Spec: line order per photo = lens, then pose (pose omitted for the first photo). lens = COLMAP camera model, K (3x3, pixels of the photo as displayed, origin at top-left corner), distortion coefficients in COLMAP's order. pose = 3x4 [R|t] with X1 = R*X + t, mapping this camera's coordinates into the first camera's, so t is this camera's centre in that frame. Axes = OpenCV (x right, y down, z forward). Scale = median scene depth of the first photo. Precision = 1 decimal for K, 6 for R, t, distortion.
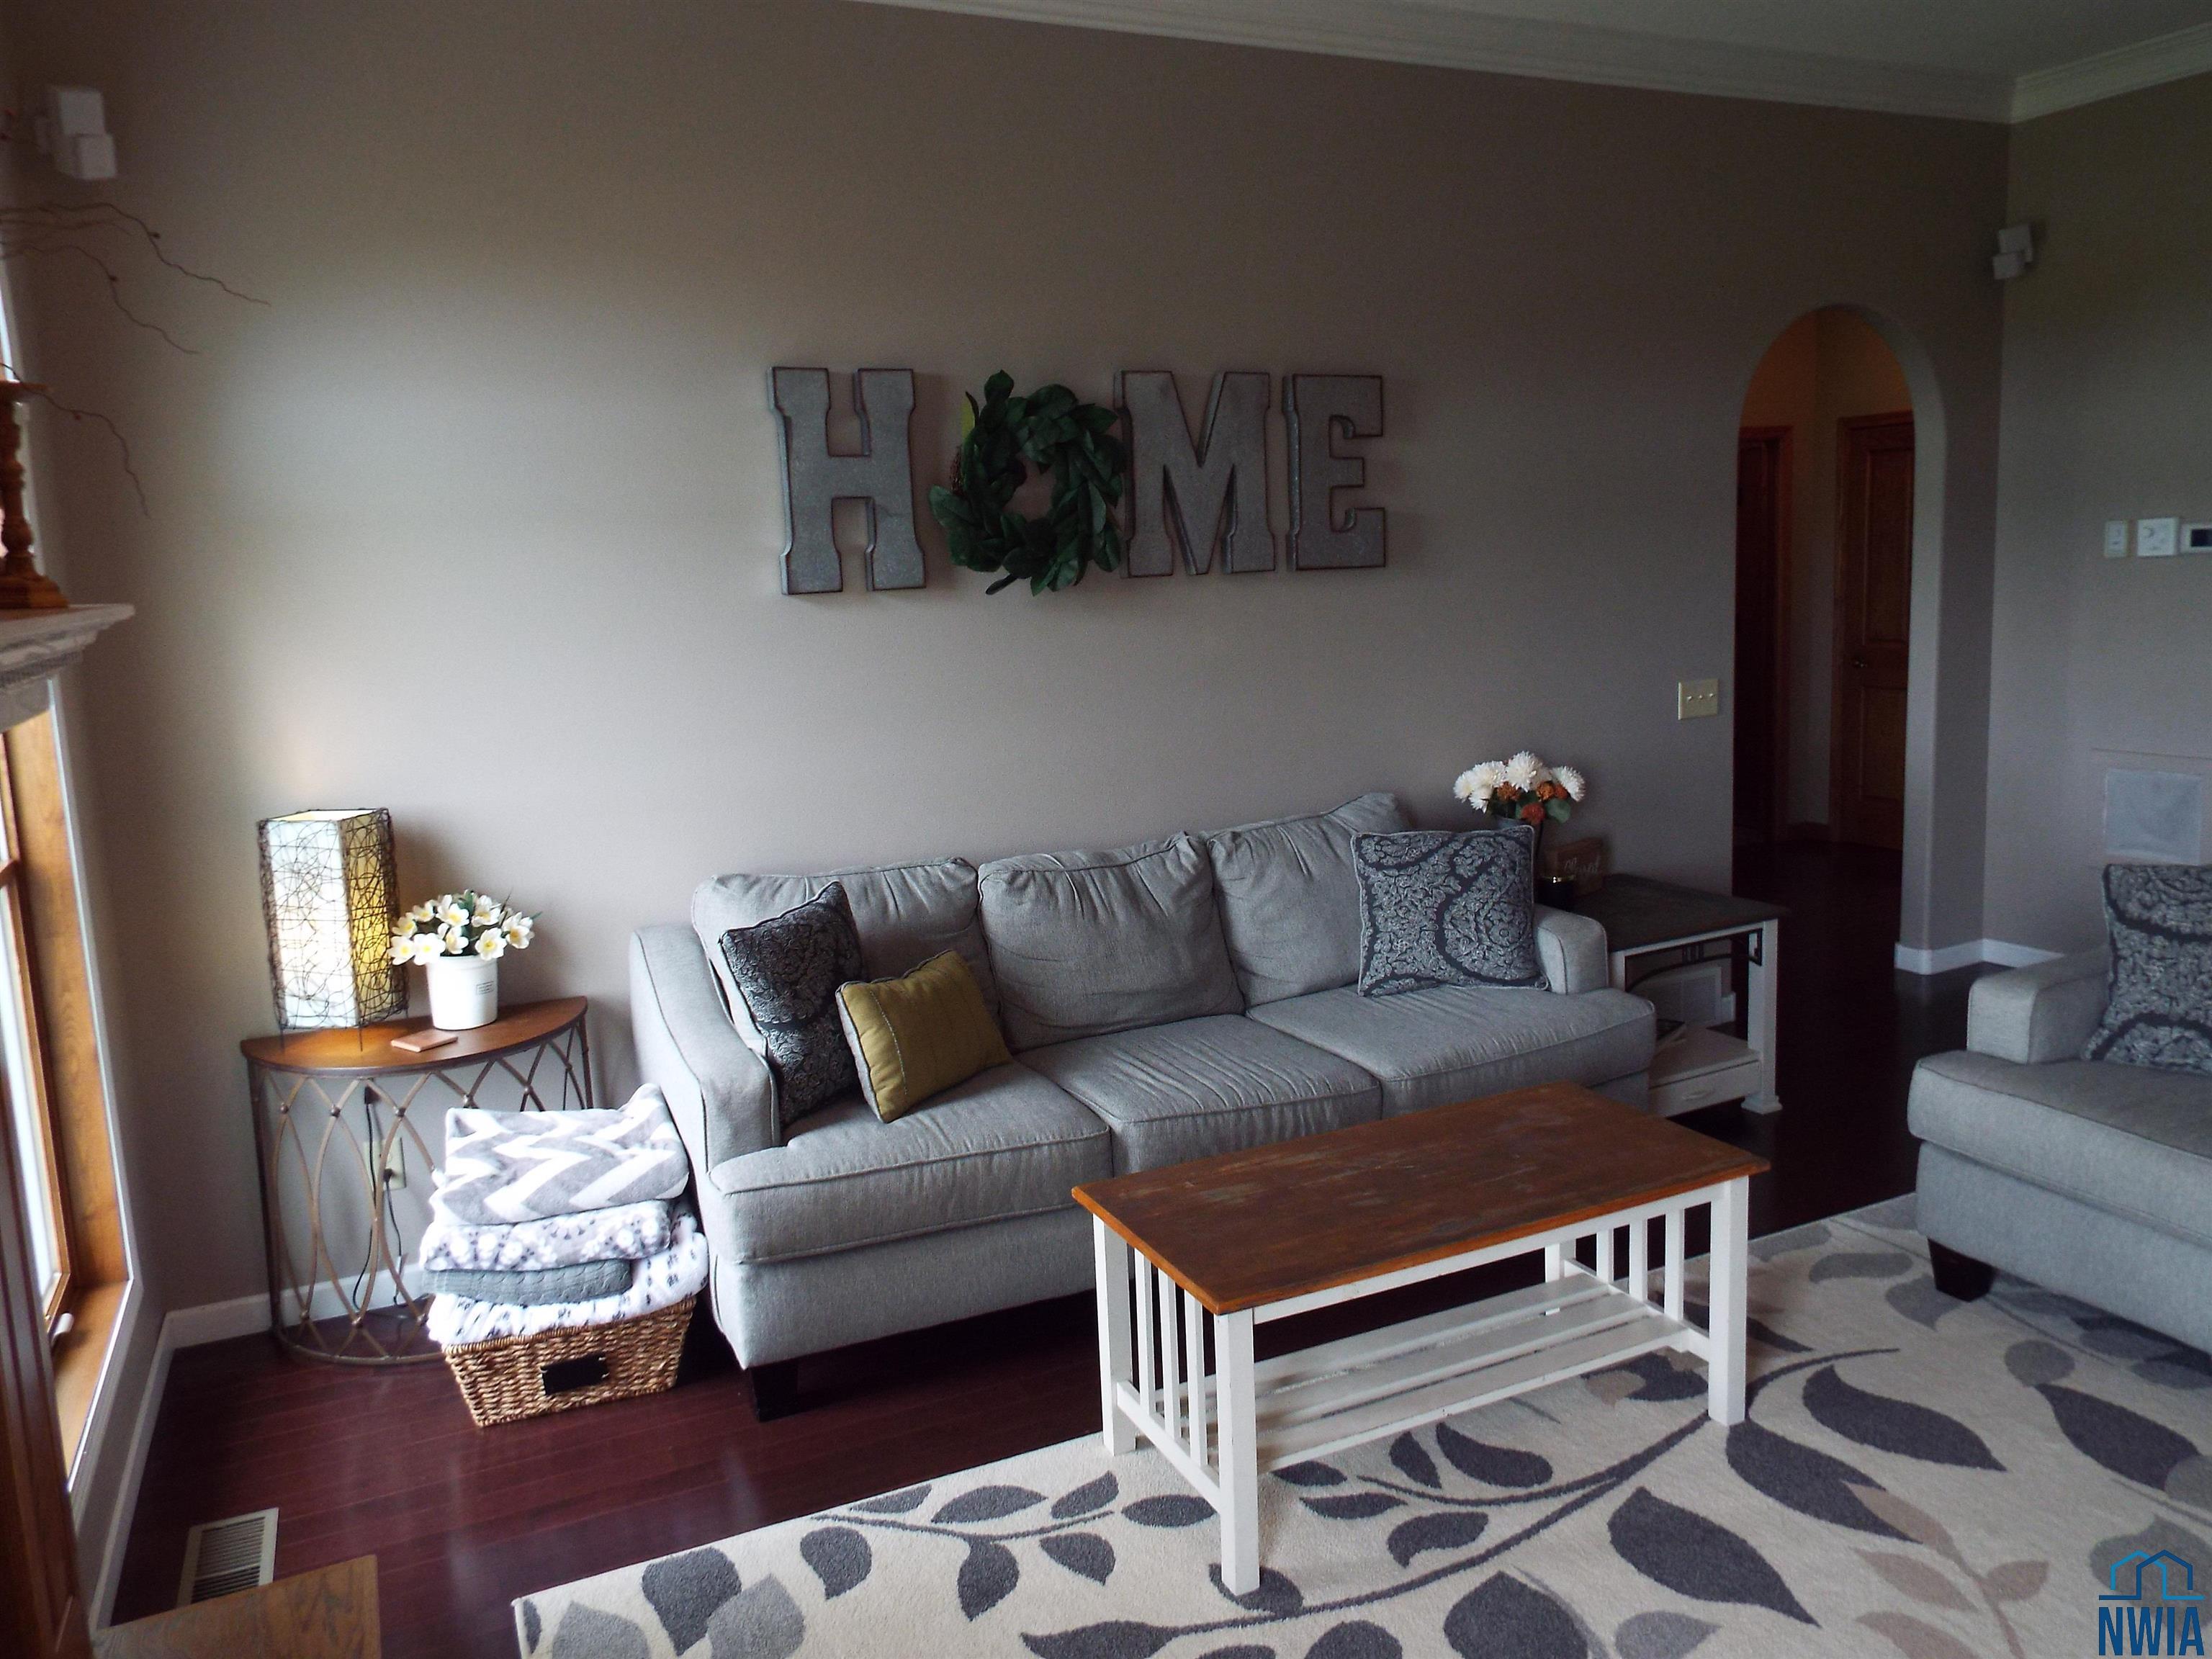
lens RADIAL K [[1602.1, 0, 1110.6], [0, 1602.1, 830.8], [0, 0, 1]] dist [0.007138, 0.001247]
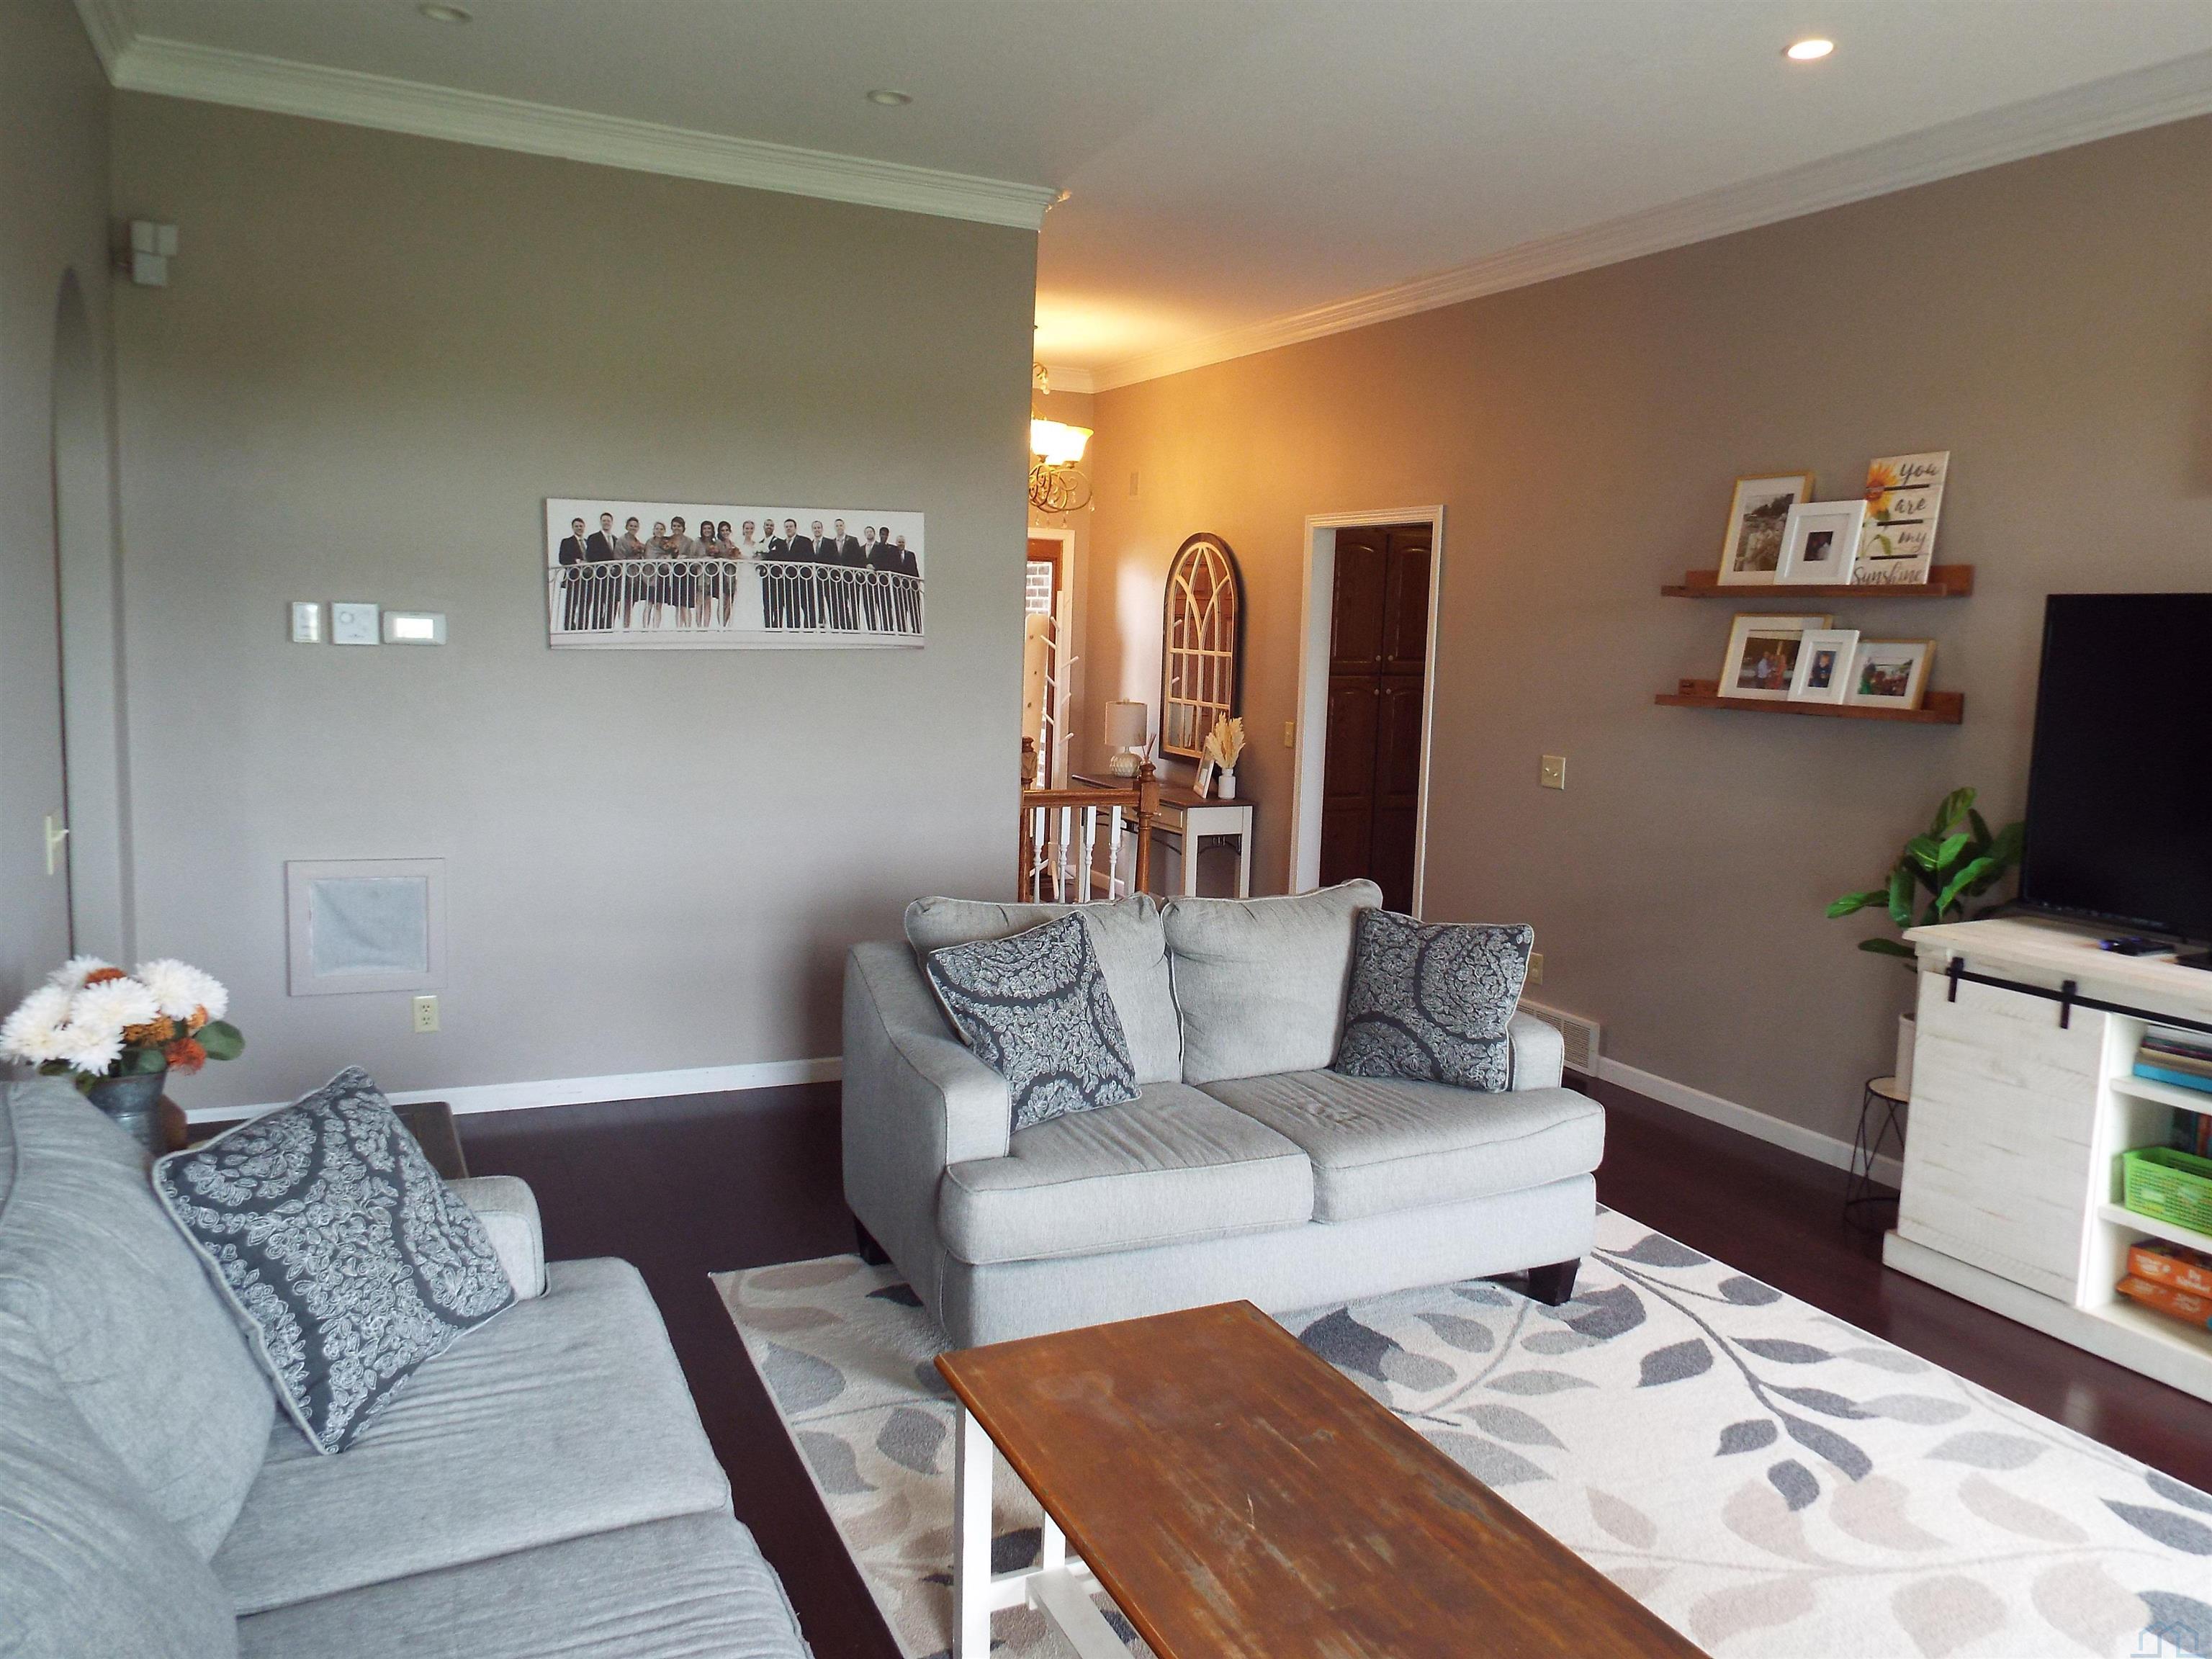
lens RADIAL K [[1602.1, 0, 1109.0], [0, 1602.1, 821.0], [0, 0, 1]] dist [0.007138, 0.001247]
pose [[-0.054106, -0.072094, 0.995929, -0.369207], [0.111289, 0.990741, 0.077765, -0.115179], [-0.992314, 0.115043, -0.045582, 0.767359]]
